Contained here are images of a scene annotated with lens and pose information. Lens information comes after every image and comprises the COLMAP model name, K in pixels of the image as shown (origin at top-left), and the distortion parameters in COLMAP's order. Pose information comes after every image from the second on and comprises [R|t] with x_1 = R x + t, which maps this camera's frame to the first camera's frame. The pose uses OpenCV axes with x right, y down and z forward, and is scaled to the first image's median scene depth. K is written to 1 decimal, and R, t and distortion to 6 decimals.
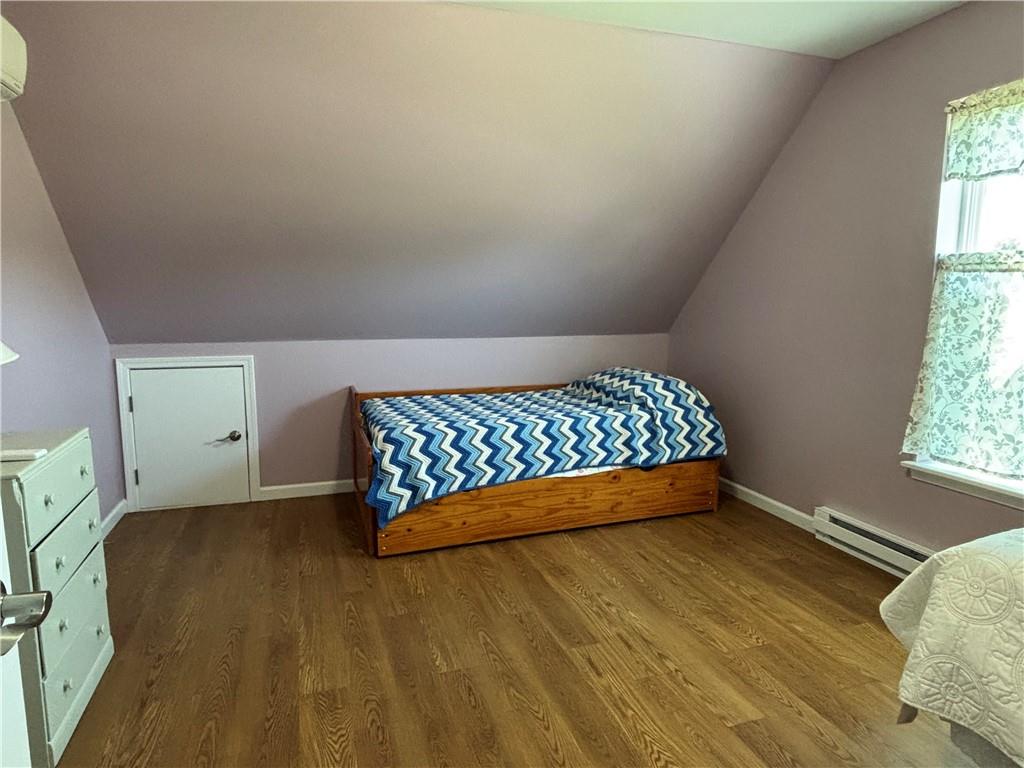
lens RADIAL K [[643.5, 0, 507.4], [0, 643.5, 382.3], [0, 0, 1]] dist [0.011536, 0.000606]
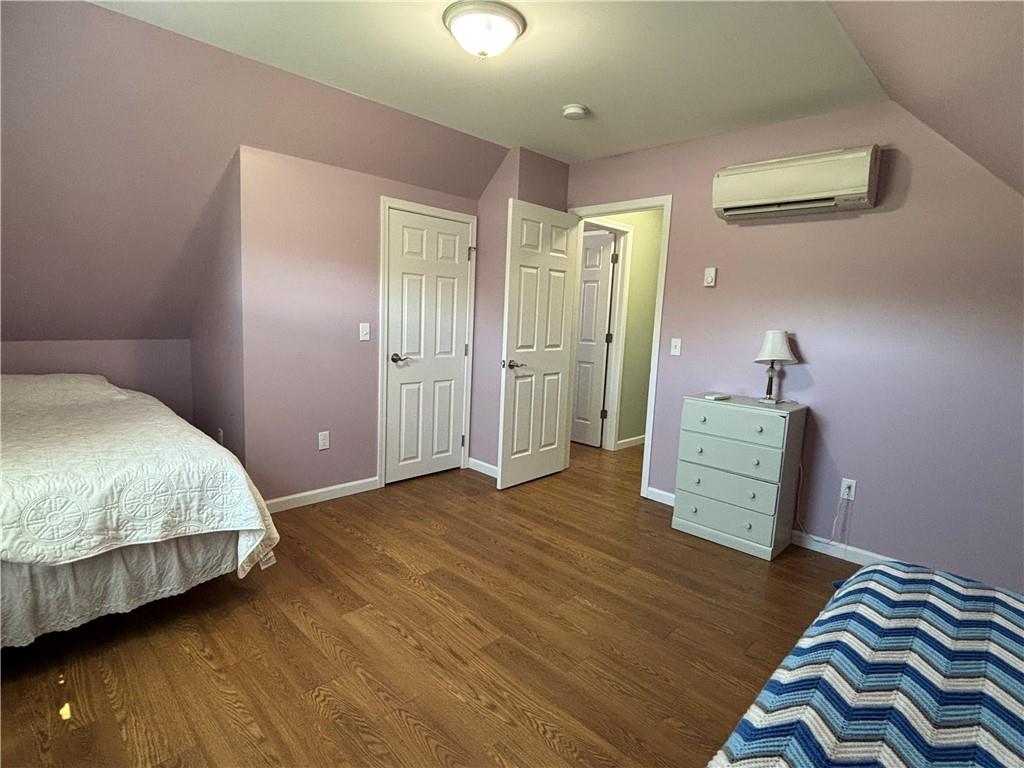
lens RADIAL K [[518.5, 0, 505.7], [0, 518.5, 390.8], [0, 0, 1]] dist [0.002315, -0.000515]
pose [[-0.894737, 0.027885, -0.445722, 0.462577], [-0.106450, 0.955966, 0.273493, -0.223431], [0.433722, 0.292151, -0.852369, 1.598016]]
